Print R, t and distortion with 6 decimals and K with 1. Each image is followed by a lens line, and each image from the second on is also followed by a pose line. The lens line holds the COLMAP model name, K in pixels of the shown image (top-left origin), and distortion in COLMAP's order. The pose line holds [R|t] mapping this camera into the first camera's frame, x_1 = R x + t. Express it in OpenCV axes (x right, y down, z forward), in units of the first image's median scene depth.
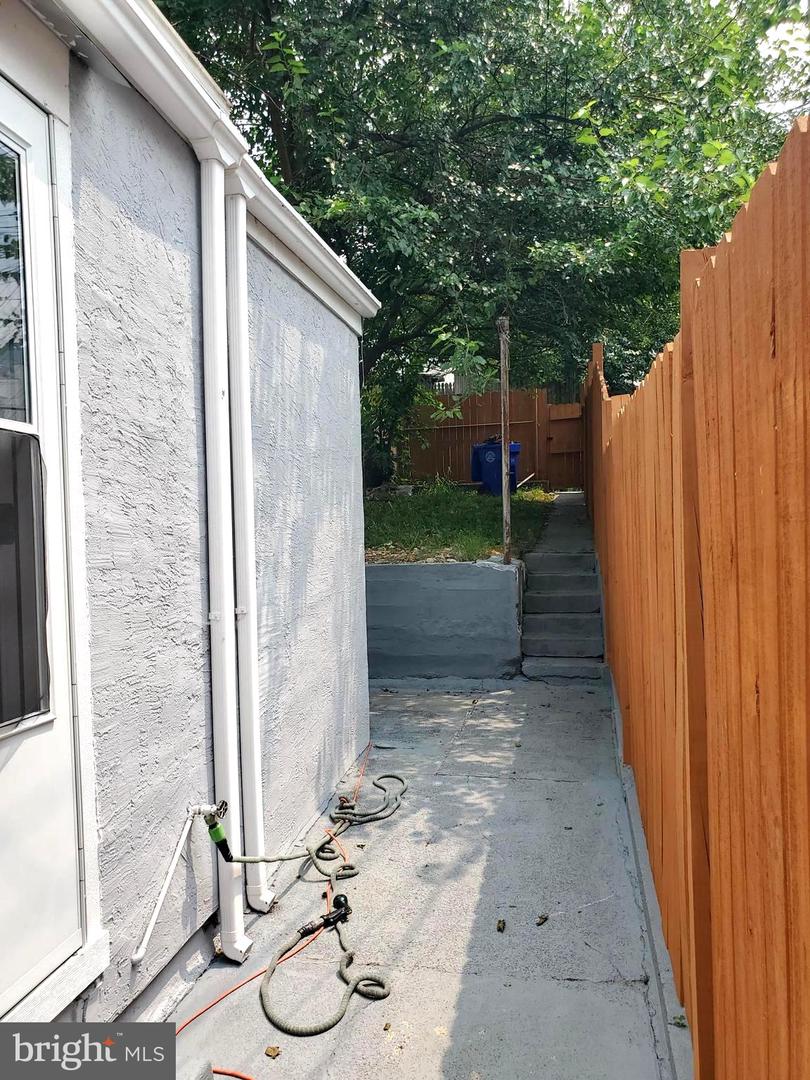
lens RADIAL K [[827.8, 0, 405.0], [0, 827.8, 540.0], [0, 0, 1]] dist [0.050381, -0.055983]
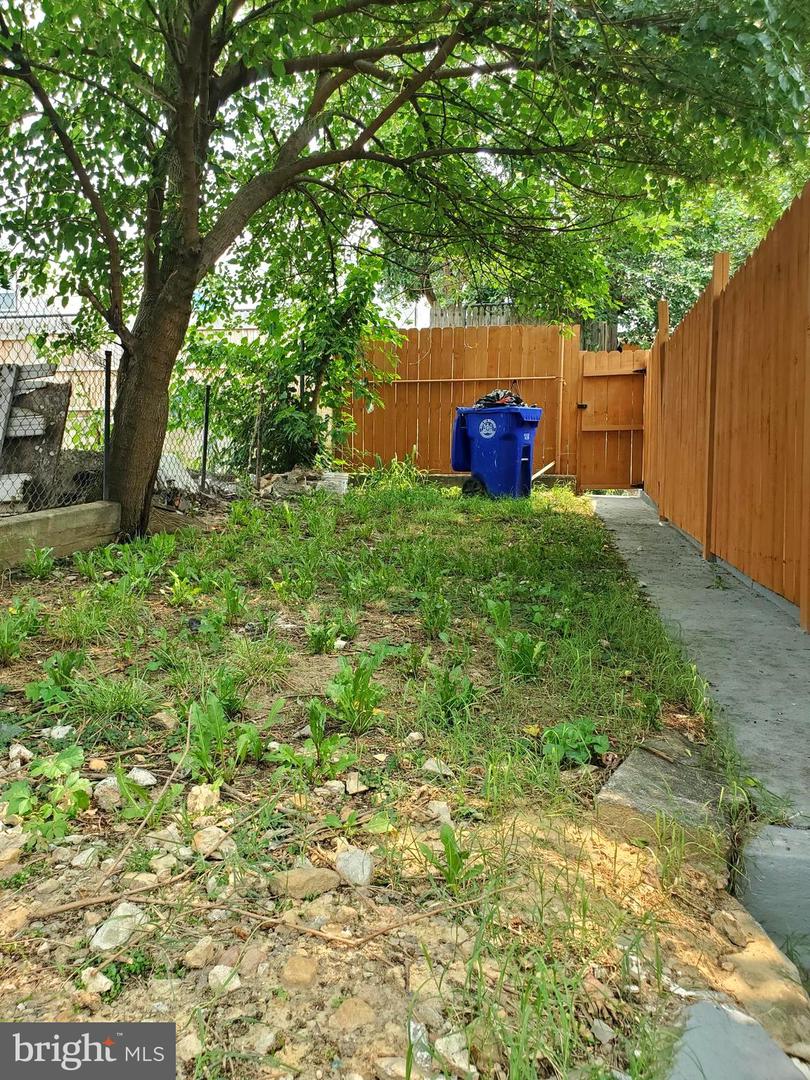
lens RADIAL K [[827.8, 0, 405.0], [0, 827.8, 540.0], [0, 0, 1]] dist [0.050381, -0.055983]
pose [[0.998704, 0.039817, 0.031686, 0.030600], [-0.040212, 0.999120, 0.011912, -0.027800], [-0.031184, -0.013170, 0.999427, 0.415657]]
